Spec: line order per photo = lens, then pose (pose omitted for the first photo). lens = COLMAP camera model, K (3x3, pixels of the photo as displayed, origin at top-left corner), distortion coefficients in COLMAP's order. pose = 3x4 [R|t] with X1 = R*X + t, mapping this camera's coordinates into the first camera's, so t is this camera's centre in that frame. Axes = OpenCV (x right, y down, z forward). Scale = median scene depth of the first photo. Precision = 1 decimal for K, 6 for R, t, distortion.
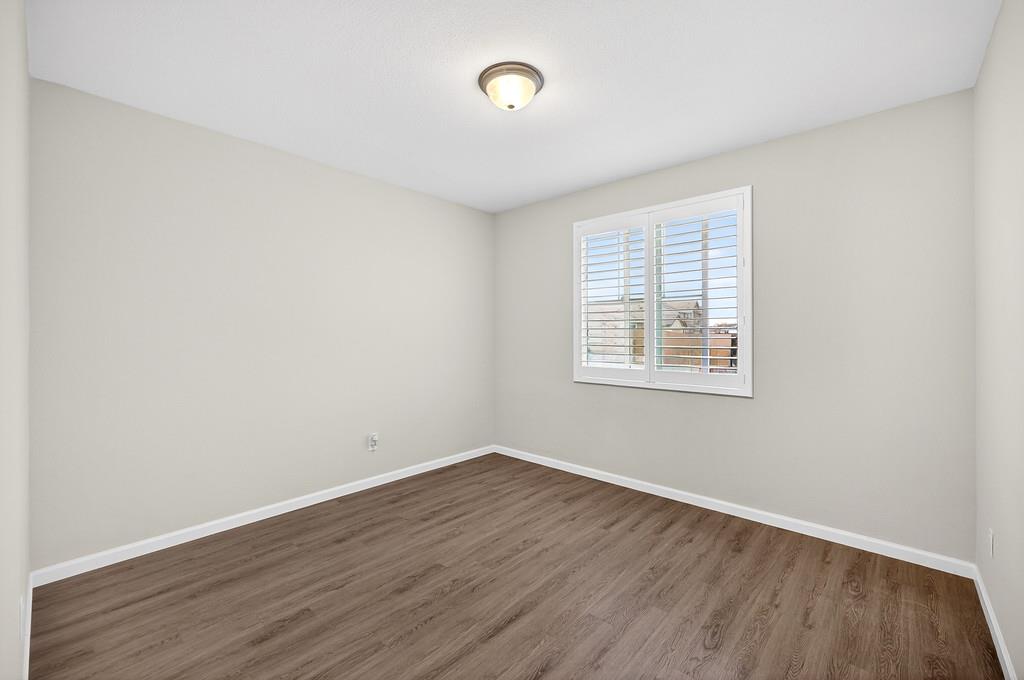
lens RADIAL K [[412.8, 0, 511.4], [0, 412.8, 336.1], [0, 0, 1]] dist [0.001022, 0.000042]
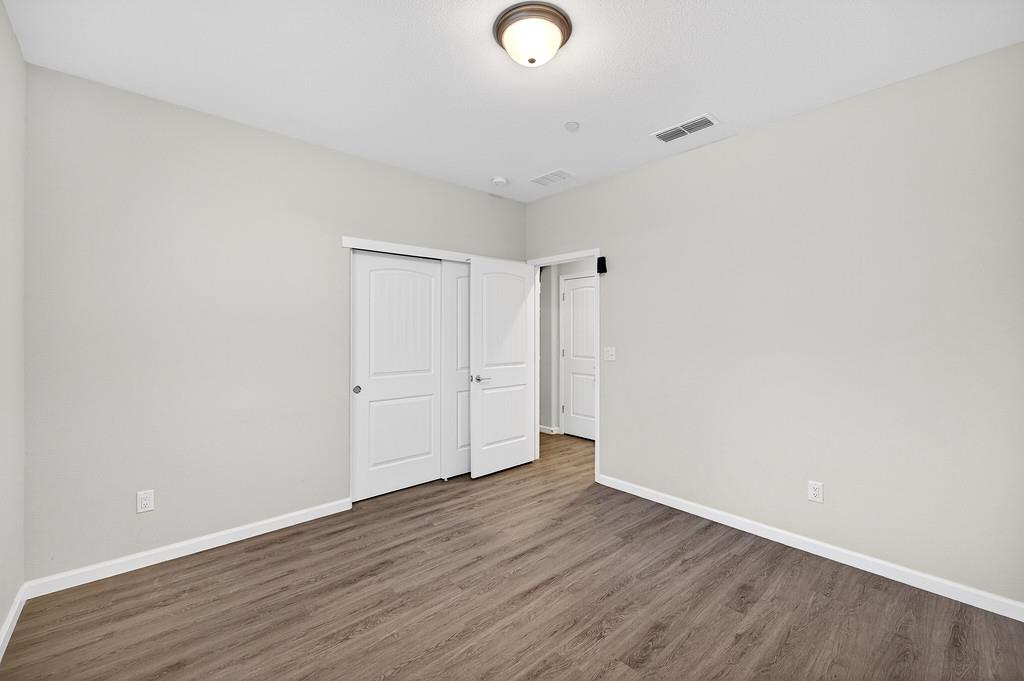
lens RADIAL K [[412.8, 0, 511.4], [0, 412.8, 336.6], [0, 0, 1]] dist [0.001022, 0.000042]
pose [[-0.993964, -0.001884, 0.109691, -0.053412], [-0.000418, 0.999910, 0.013389, -0.007453], [-0.109706, 0.013262, -0.993876, 1.917492]]
